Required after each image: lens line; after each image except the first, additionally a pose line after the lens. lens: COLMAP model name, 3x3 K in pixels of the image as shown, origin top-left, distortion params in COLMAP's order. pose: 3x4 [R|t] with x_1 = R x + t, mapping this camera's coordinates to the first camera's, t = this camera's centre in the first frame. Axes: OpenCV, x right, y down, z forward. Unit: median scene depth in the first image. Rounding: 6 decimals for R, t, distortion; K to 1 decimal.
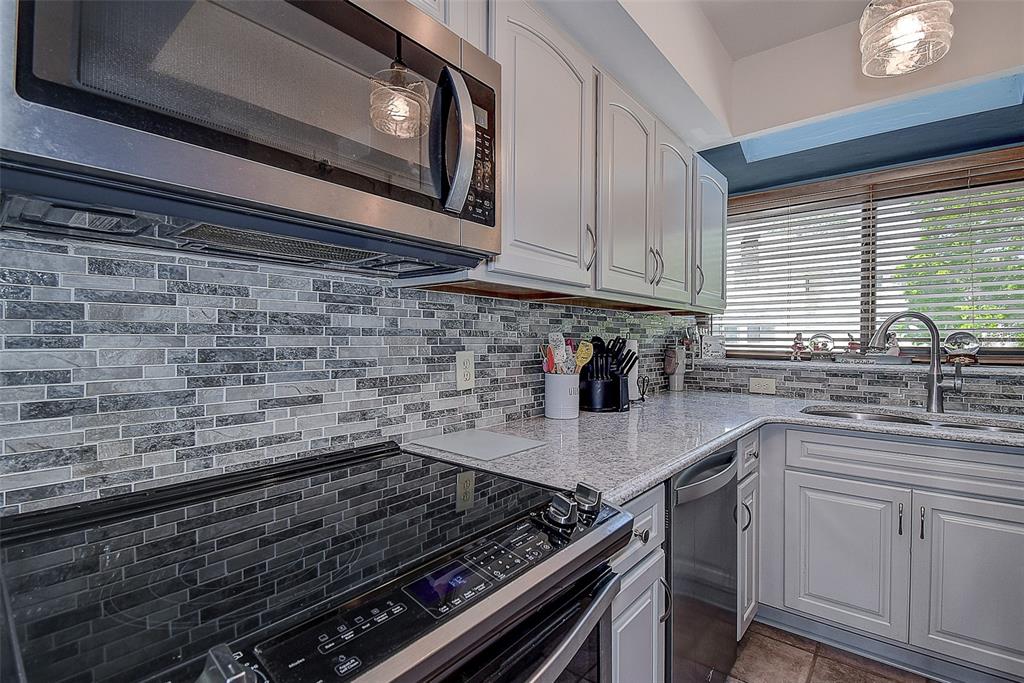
lens RADIAL K [[468.1, 0, 512.0], [0, 468.1, 341.5], [0, 0, 1]] dist [0.034193, -0.028653]
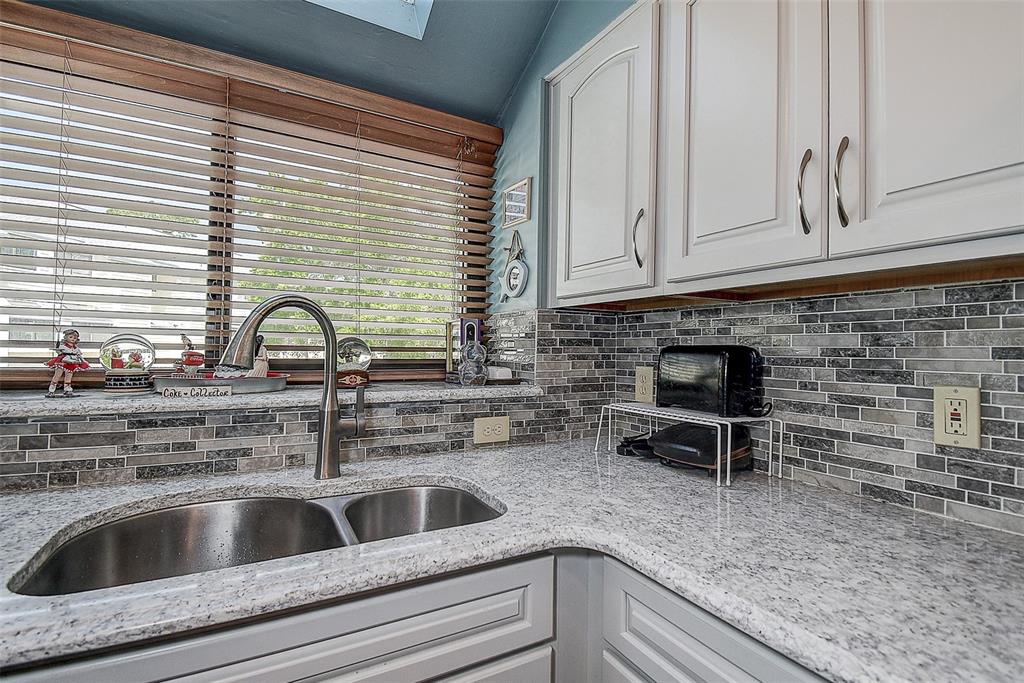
lens RADIAL K [[468.1, 0, 512.0], [0, 468.1, 341.5], [0, 0, 1]] dist [0.034193, -0.028653]
pose [[0.361378, 0.018173, 0.932242, 0.387804], [-0.012876, 0.999812, -0.014499, -0.007348], [-0.932330, -0.006764, 0.361544, 0.513646]]
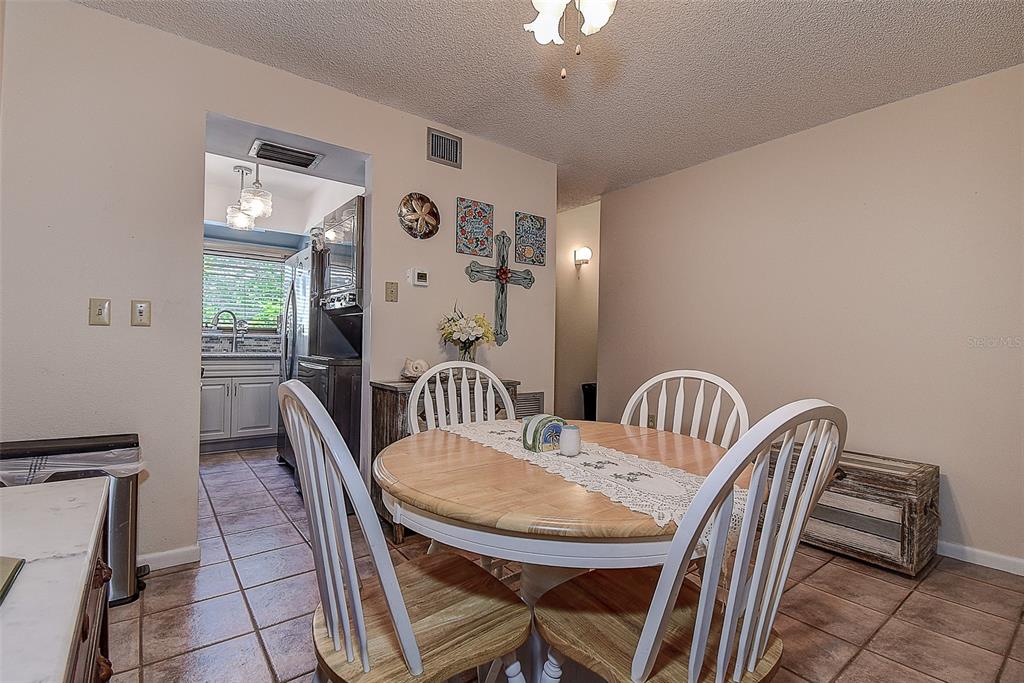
lens RADIAL K [[468.1, 0, 512.0], [0, 468.1, 341.5], [0, 0, 1]] dist [0.034193, -0.028653]
pose [[0.214726, 0.007172, 0.976648, -1.010702], [-0.013121, 0.999904, -0.004458, 0.076007], [-0.976586, -0.011857, 0.214800, -0.789719]]
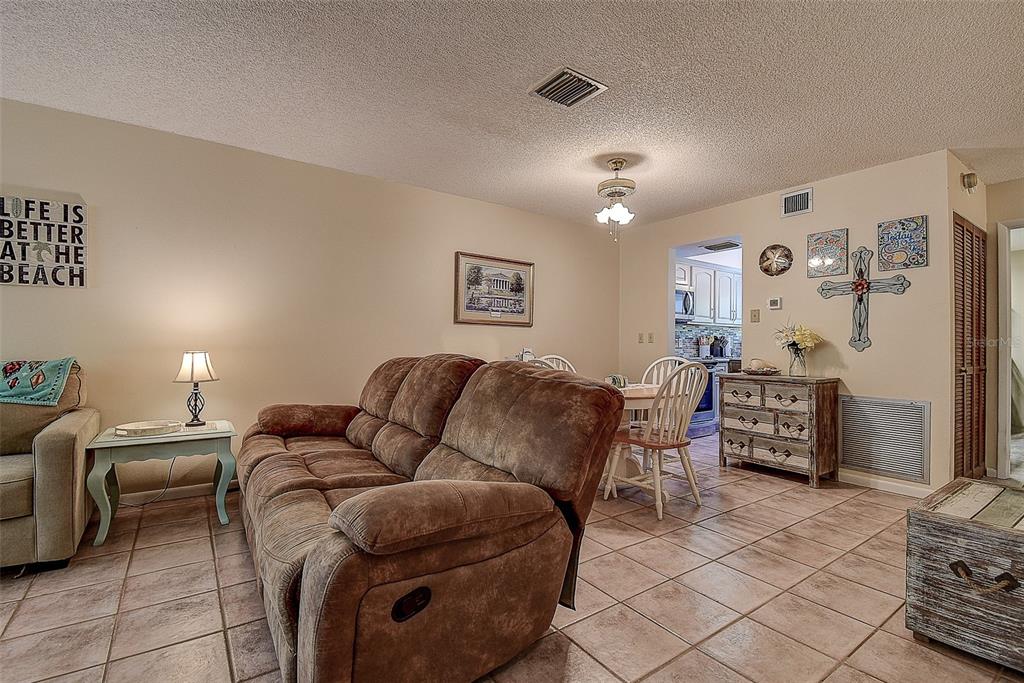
lens RADIAL K [[468.1, 0, 512.0], [0, 468.1, 341.5], [0, 0, 1]] dist [0.034193, -0.028653]
pose [[0.965656, 0.004973, -0.259777, -0.311752], [-0.009327, 0.999836, -0.015532, 0.085685], [0.259657, 0.017422, 0.965544, -2.333420]]
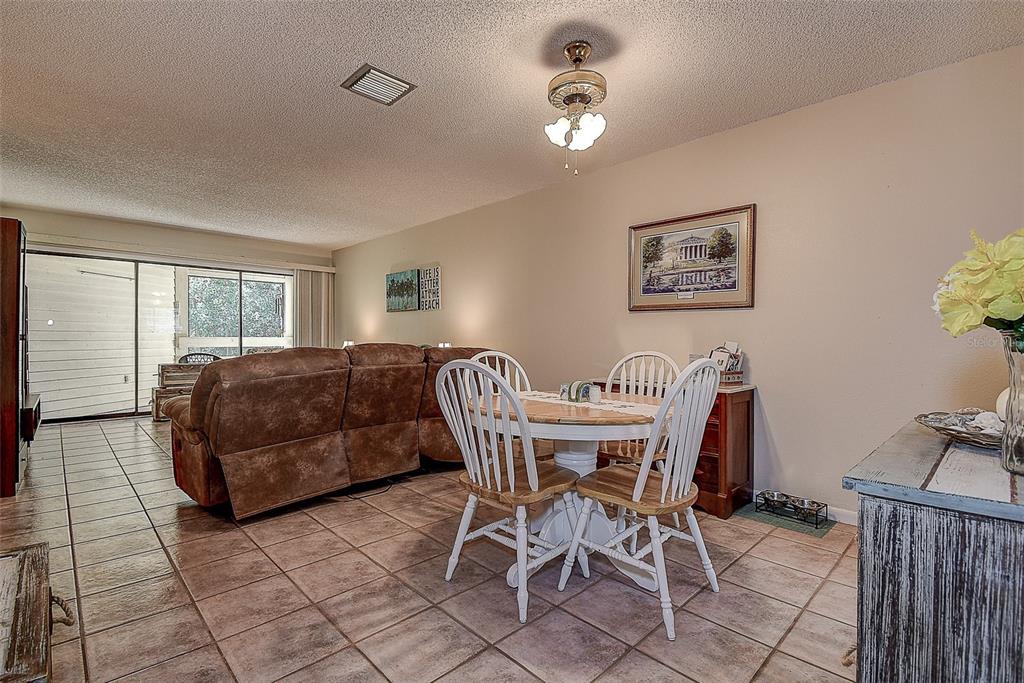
lens RADIAL K [[468.1, 0, 512.0], [0, 468.1, 341.5], [0, 0, 1]] dist [0.034193, -0.028653]
pose [[-0.107804, 0.007667, -0.994143, 0.653171], [-0.008907, 0.999923, 0.008677, 0.076494], [0.994132, 0.009790, -0.107727, -0.743204]]
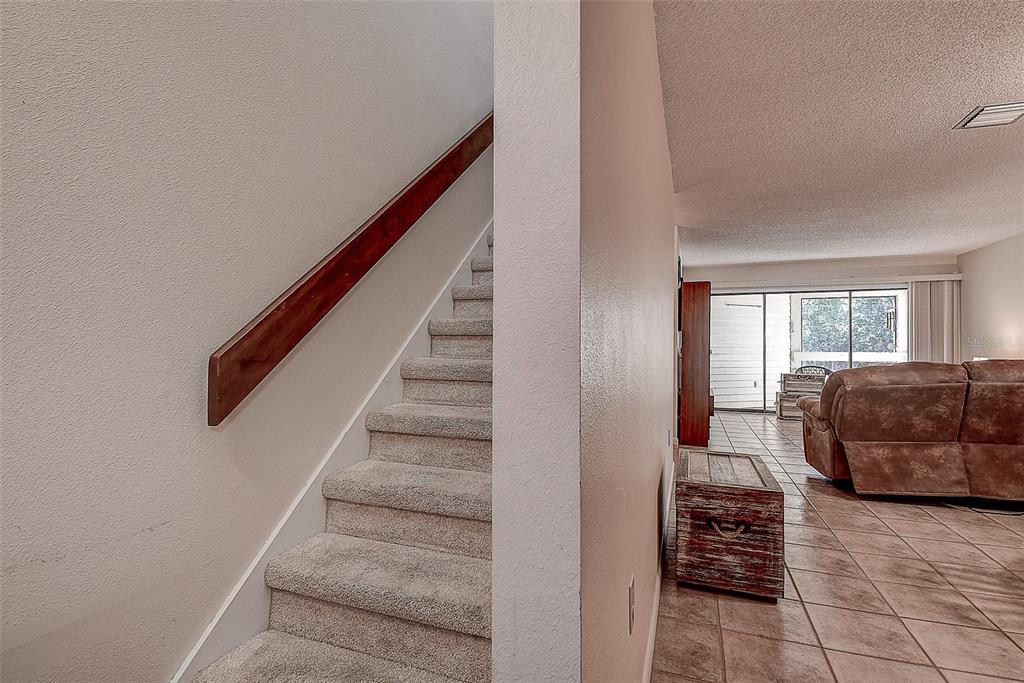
lens RADIAL K [[468.1, 0, 512.0], [0, 468.1, 341.5], [0, 0, 1]] dist [0.034193, -0.028653]
pose [[-0.946252, -0.010445, -0.323263, 1.112932], [-0.006981, 0.999905, -0.011875, 0.070869], [0.323356, -0.008980, -0.946235, -0.457163]]
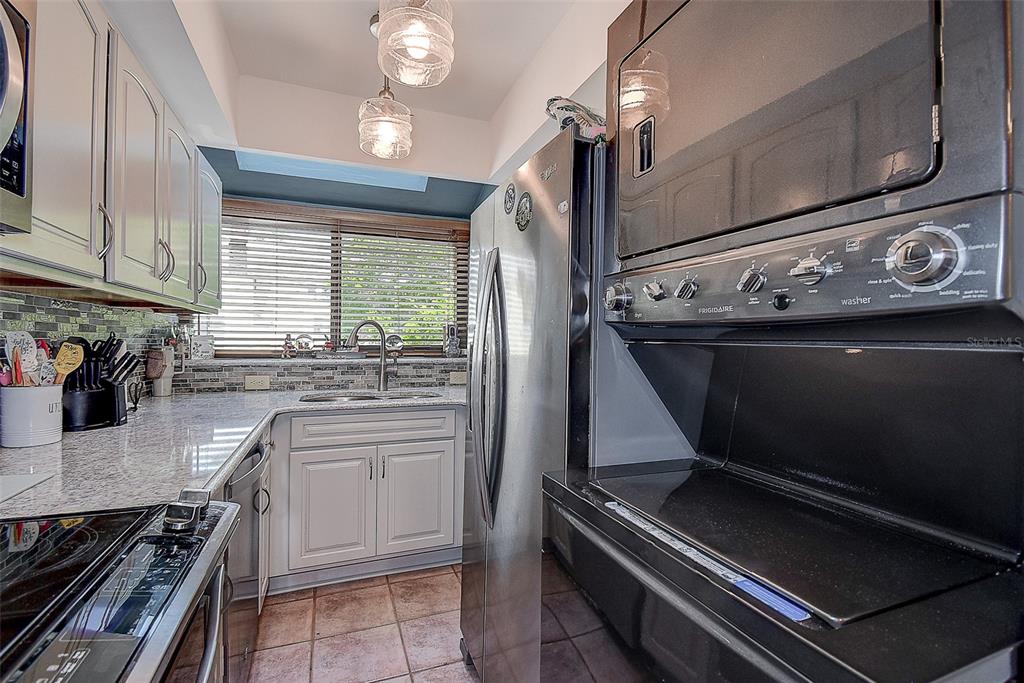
lens RADIAL K [[468.1, 0, 512.0], [0, 468.1, 341.5], [0, 0, 1]] dist [0.034193, -0.028653]
pose [[0.482304, -0.002873, 0.875999, -0.147438], [-0.001294, 0.999991, 0.003992, -0.005608], [-0.876003, -0.003059, 0.482296, -0.031201]]
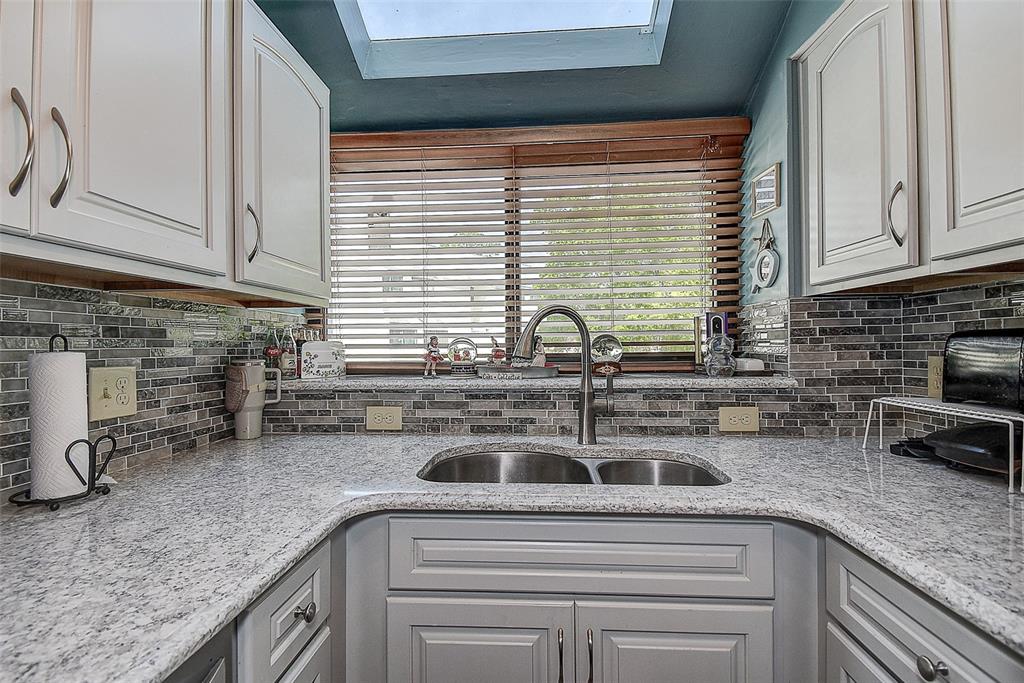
lens RADIAL K [[468.1, 0, 512.0], [0, 468.1, 341.5], [0, 0, 1]] dist [0.034193, -0.028653]
pose [[0.805363, -0.008247, 0.592724, 0.324963], [0.014620, 0.999875, -0.005954, -0.005706], [-0.592601, 0.013461, 0.805384, 0.420064]]
